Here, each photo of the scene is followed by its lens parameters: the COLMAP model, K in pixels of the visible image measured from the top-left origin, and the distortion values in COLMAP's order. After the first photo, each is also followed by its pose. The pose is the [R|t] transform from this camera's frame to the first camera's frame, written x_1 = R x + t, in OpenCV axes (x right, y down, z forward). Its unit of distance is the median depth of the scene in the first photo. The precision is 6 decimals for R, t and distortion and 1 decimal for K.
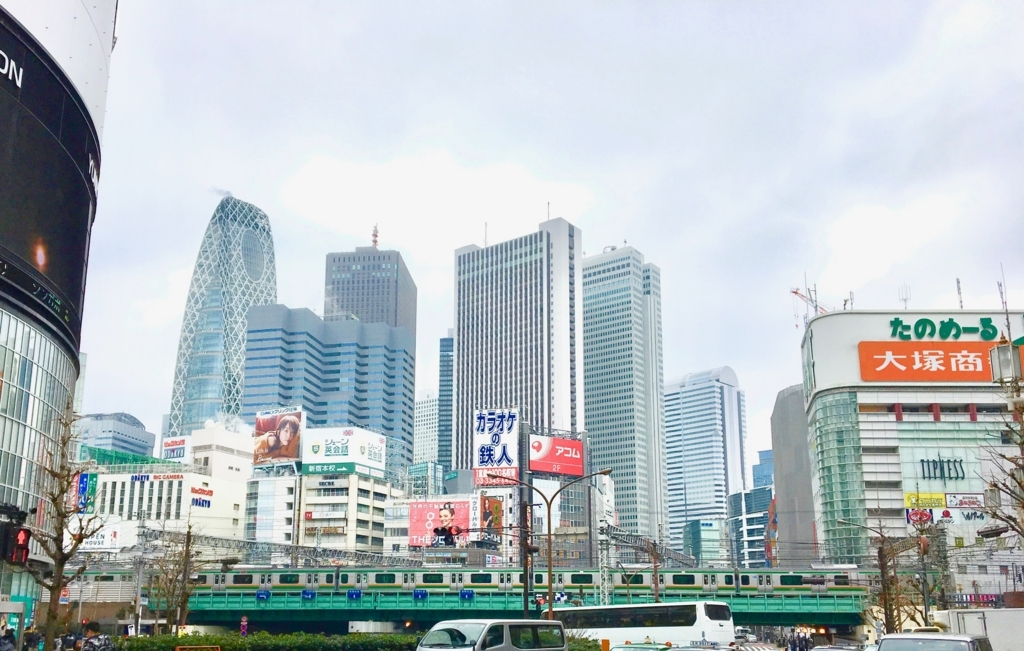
lens RADIAL K [[1146.8, 0, 512.0], [0, 1146.8, 325.5], [0, 0, 1]] dist [-0.003017, 0.000641]
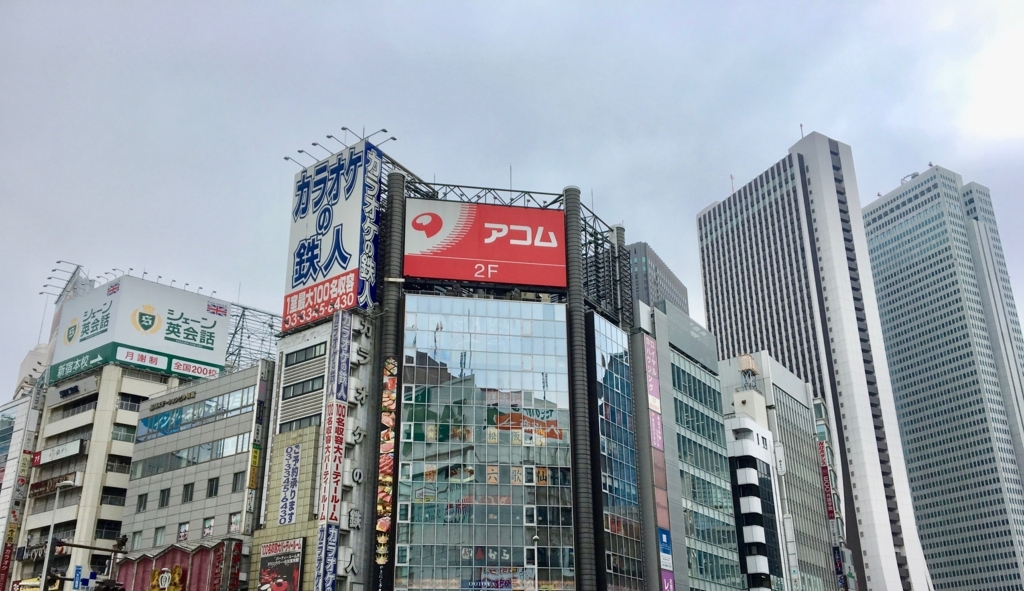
lens RADIAL K [[942.5, 0, 511.9], [0, 942.5, 315.7], [0, 0, 1]] dist [-0.001874, -0.017103]
pose [[0.896050, -0.182532, -0.404694, 0.177777], [0.123657, 0.978109, -0.167369, 0.196297], [0.426385, 0.099927, 0.899005, 0.711244]]
